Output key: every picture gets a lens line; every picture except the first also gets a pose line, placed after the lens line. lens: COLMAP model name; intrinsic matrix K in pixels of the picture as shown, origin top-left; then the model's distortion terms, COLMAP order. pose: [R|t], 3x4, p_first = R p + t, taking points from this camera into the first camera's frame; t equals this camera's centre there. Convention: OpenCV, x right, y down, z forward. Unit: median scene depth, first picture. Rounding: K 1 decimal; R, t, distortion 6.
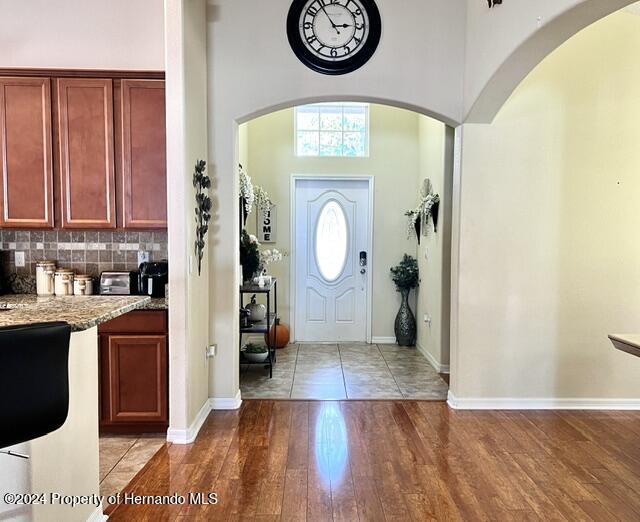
lens RADIAL K [[562.1, 0, 327.4], [0, 562.1, 270.0], [0, 0, 1]] dist [-0.003286, 0.001903]
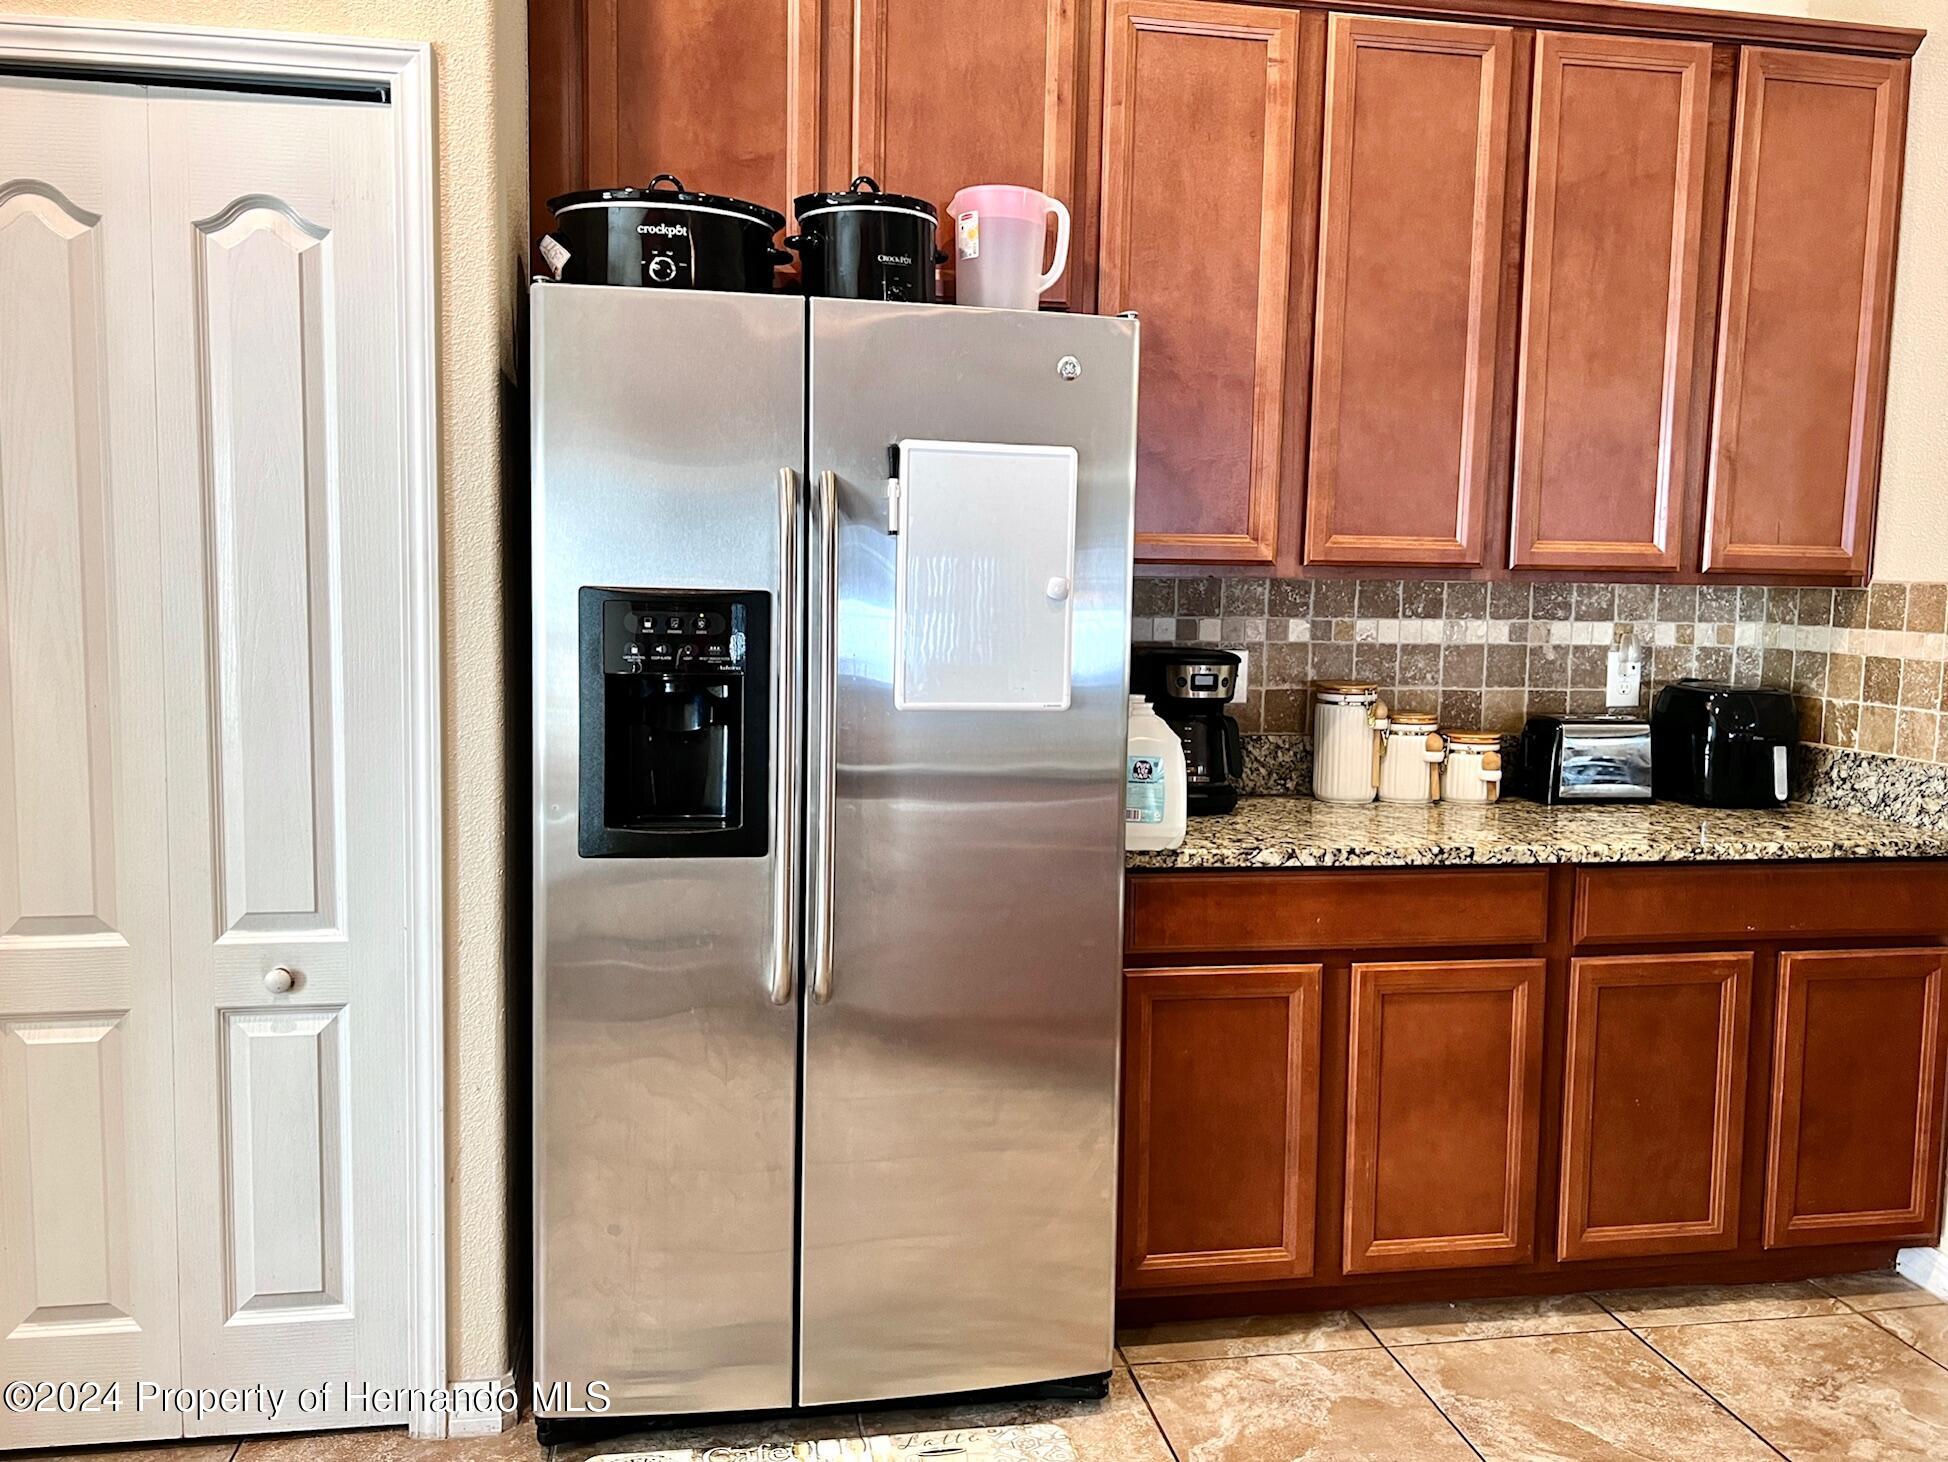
lens RADIAL K [[1538.8, 0, 961.2], [0, 1538.8, 711.6], [0, 0, 1]] dist [0.052596, -0.053916]
pose [[0.988439, -0.005084, 0.151533, -0.818189], [0.001436, 0.999707, 0.024171, -0.021271], [-0.151611, -0.023674, 0.988157, 0.253050]]
